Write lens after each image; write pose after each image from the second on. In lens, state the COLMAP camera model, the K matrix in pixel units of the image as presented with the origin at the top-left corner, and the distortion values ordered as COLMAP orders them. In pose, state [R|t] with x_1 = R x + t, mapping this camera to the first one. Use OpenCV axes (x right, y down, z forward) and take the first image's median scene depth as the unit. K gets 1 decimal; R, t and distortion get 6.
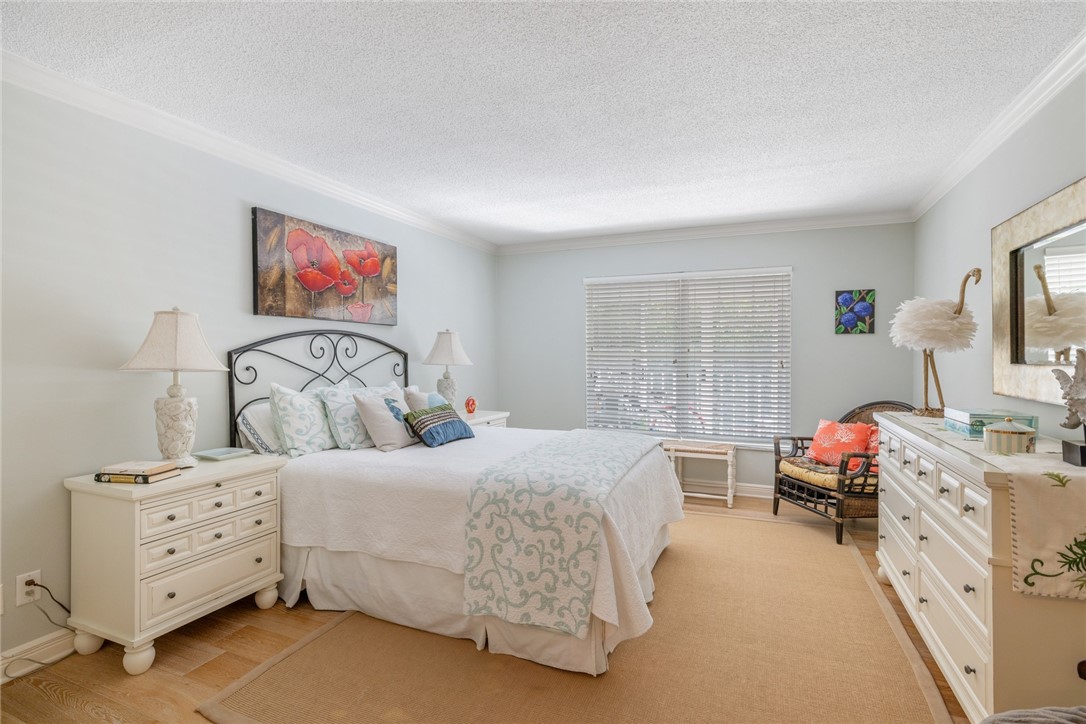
lens RADIAL K [[515.1, 0, 537.4], [0, 515.1, 360.6], [0, 0, 1]] dist [-0.001741, -0.000096]
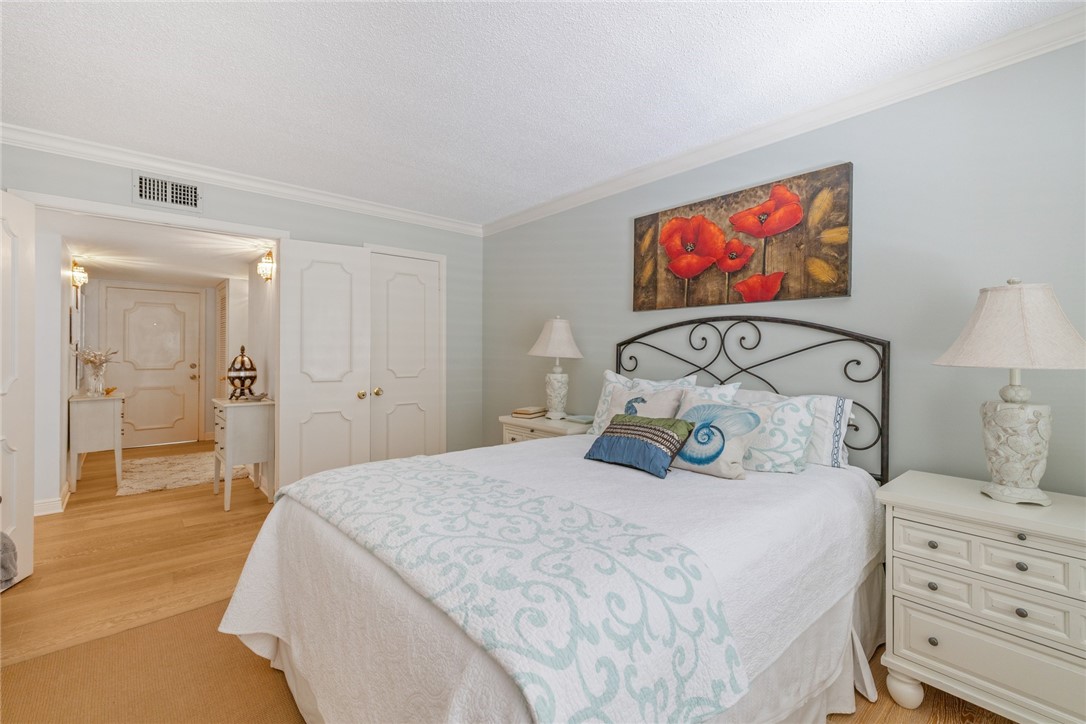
lens RADIAL K [[486.6, 0, 541.3], [0, 486.6, 344.1], [0, 0, 1]] dist [0.029263, 0.000113]
pose [[-0.430338, -0.028773, -0.902209, 0.441418], [-0.026039, 0.999472, -0.019455, 0.008861], [0.902292, 0.015121, -0.430860, 1.072895]]
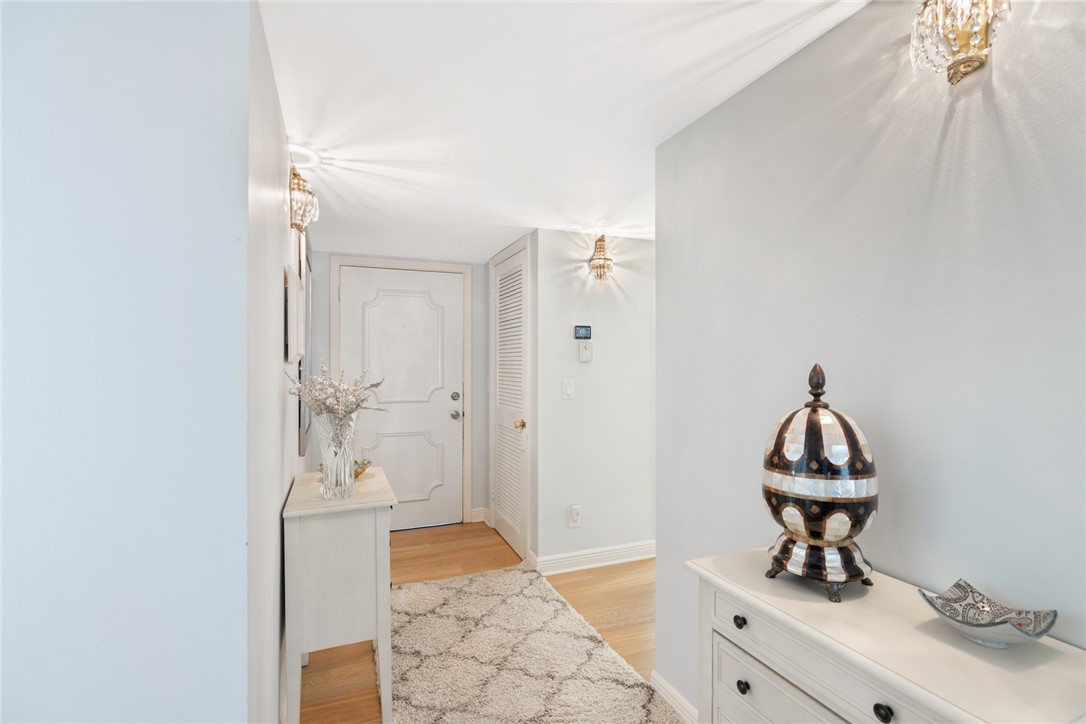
lens RADIAL K [[518.6, 0, 543.0], [0, 518.6, 362.0], [0, 0, 1]] dist [0.021715, 0.000215]
pose [[-0.693212, -0.021024, -0.720427, 0.272090], [-0.030085, 0.999547, -0.000222, 0.008256], [0.720106, 0.021520, -0.693531, 0.649735]]
